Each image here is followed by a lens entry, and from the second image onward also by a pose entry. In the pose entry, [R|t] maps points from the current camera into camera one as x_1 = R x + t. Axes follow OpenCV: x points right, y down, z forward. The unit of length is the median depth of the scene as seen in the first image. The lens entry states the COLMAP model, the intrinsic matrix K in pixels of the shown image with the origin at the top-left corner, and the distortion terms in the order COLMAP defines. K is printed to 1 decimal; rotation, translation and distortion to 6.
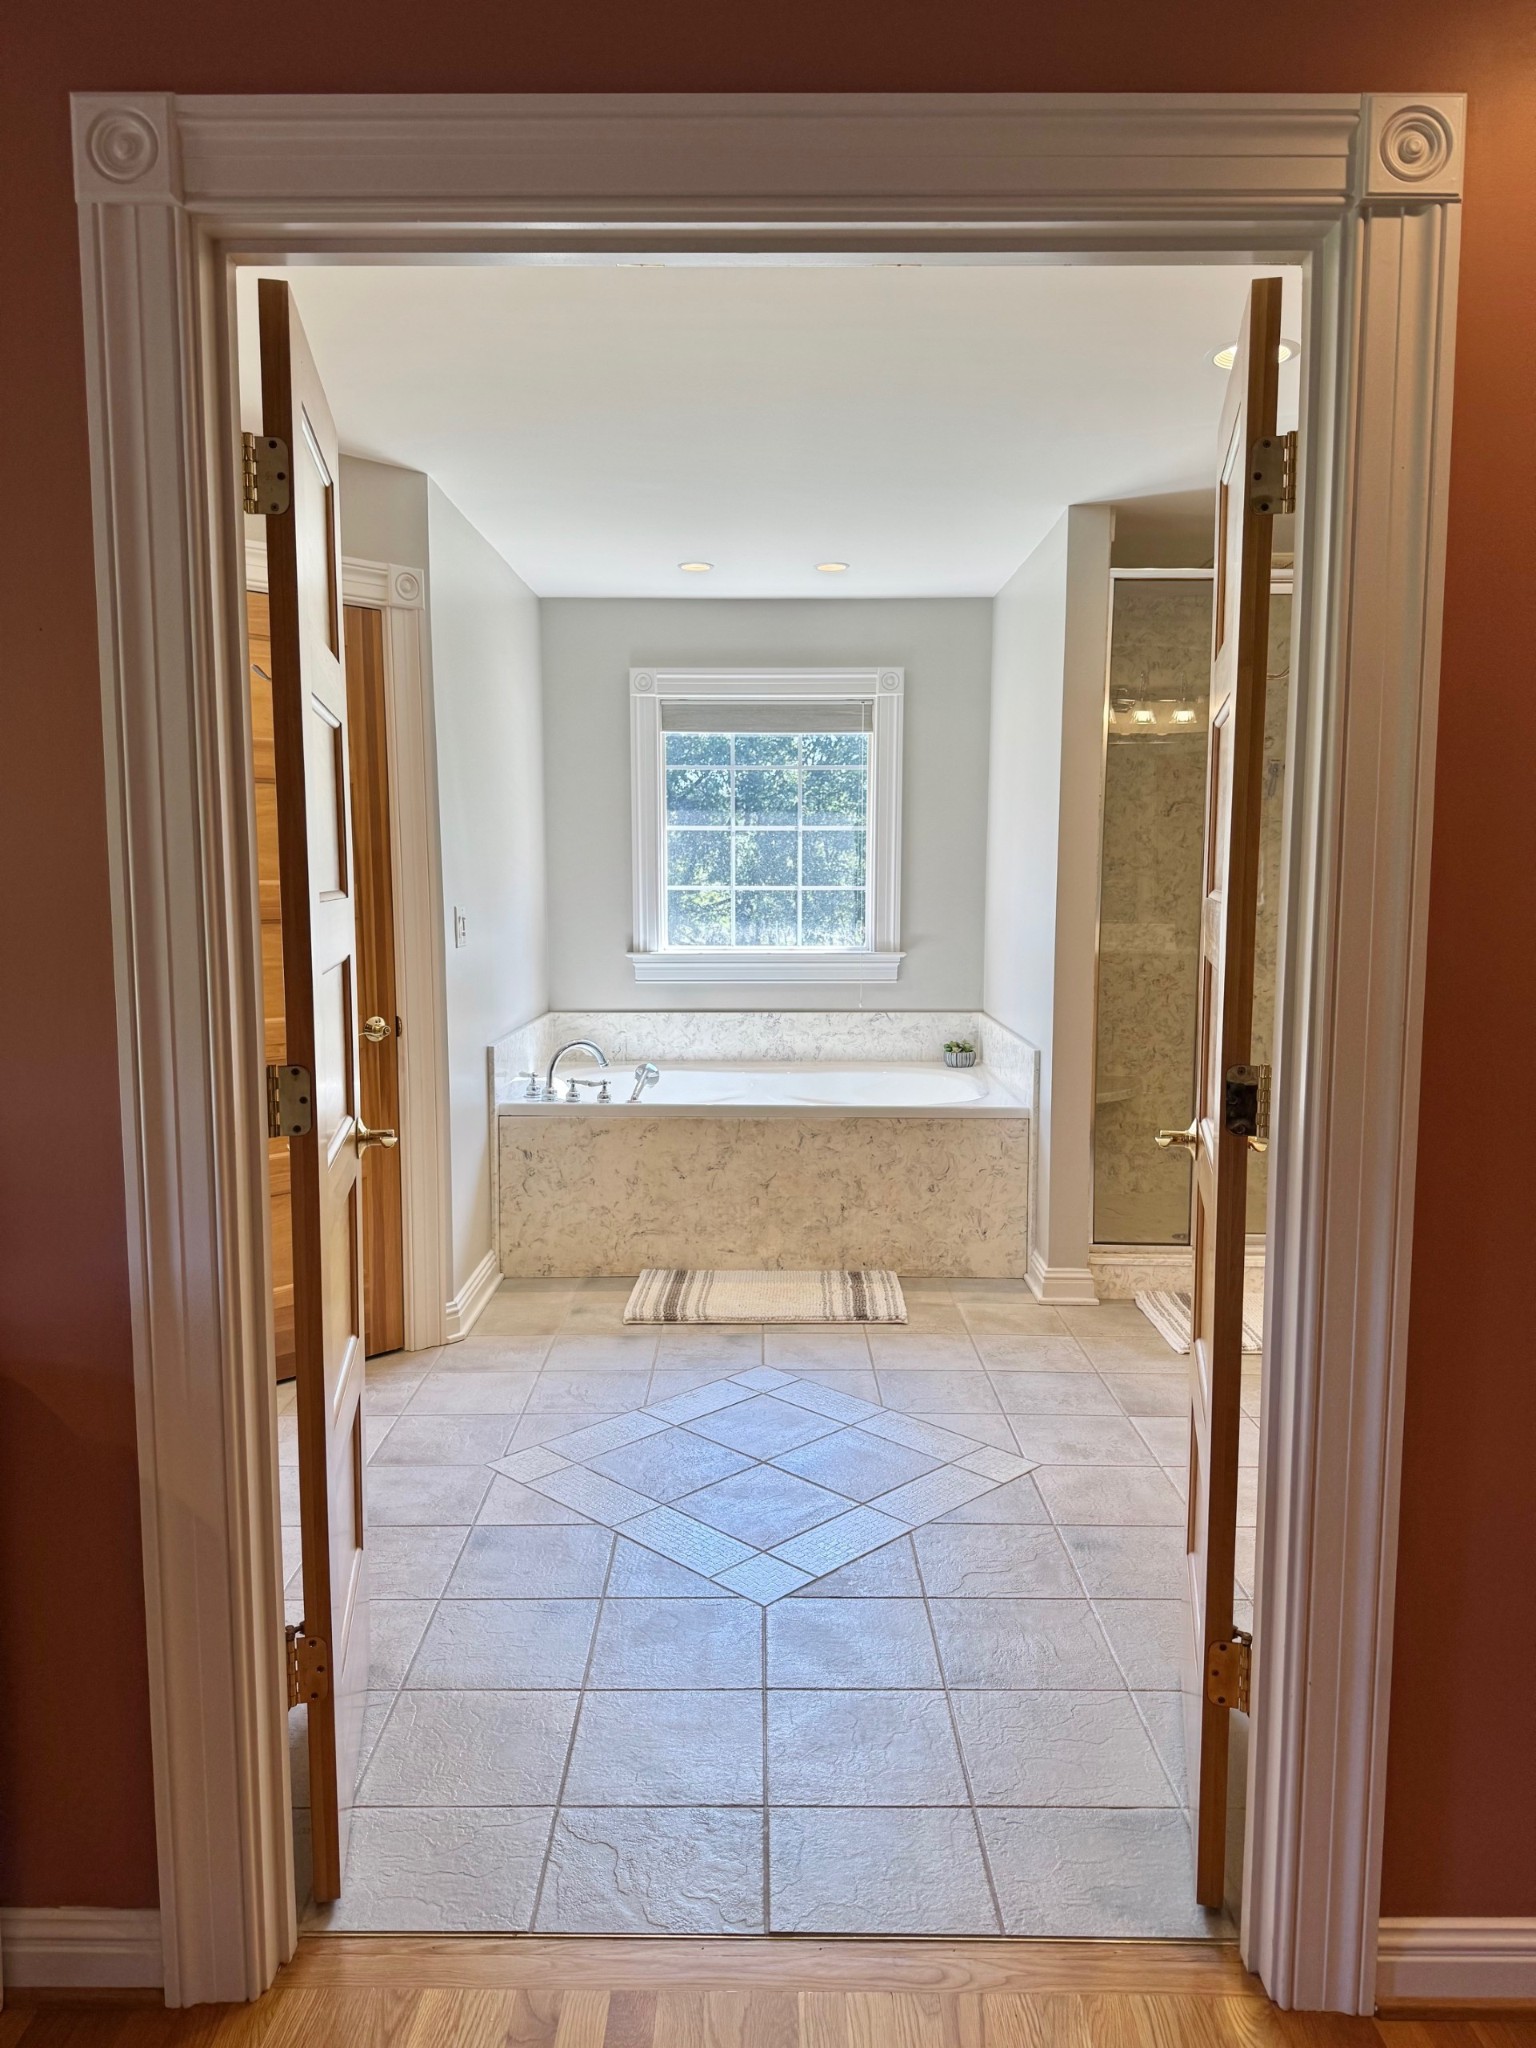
lens RADIAL K [[1372.5, 0, 766.8], [0, 1372.5, 1022.9], [0, 0, 1]] dist [0.009452, 0.000356]
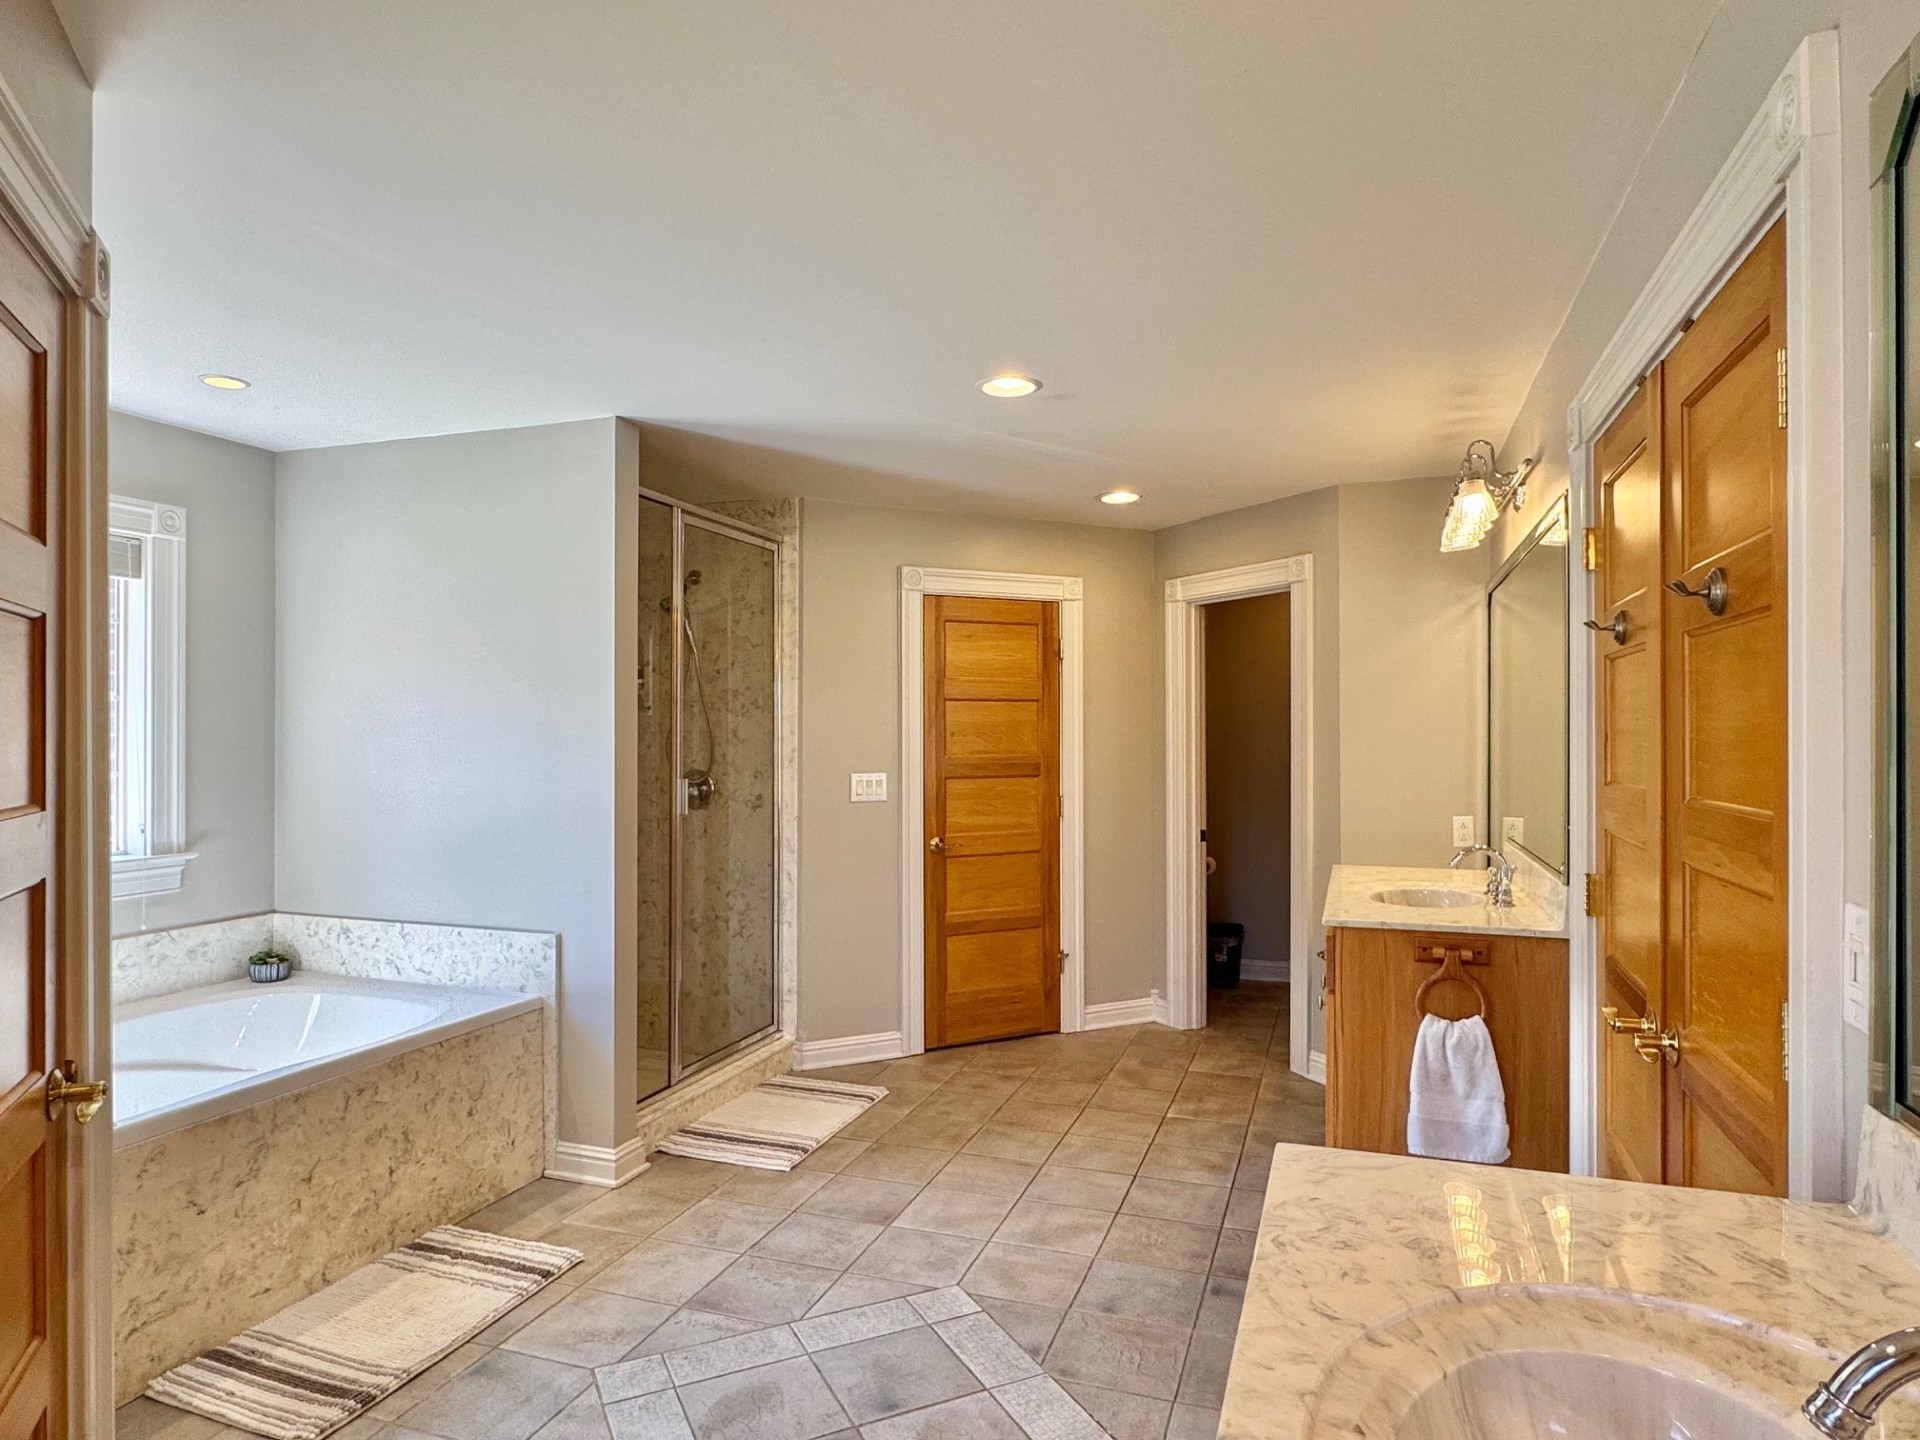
lens RADIAL K [[1101.8, 0, 958.7], [0, 1101.8, 724.0], [0, 0, 1]] dist [-0.007489, -0.002476]
pose [[0.339874, 0.007830, 0.940439, -0.444059], [0.101980, 0.993762, -0.045130, -0.064689], [-0.934926, 0.111244, 0.336955, 0.440302]]
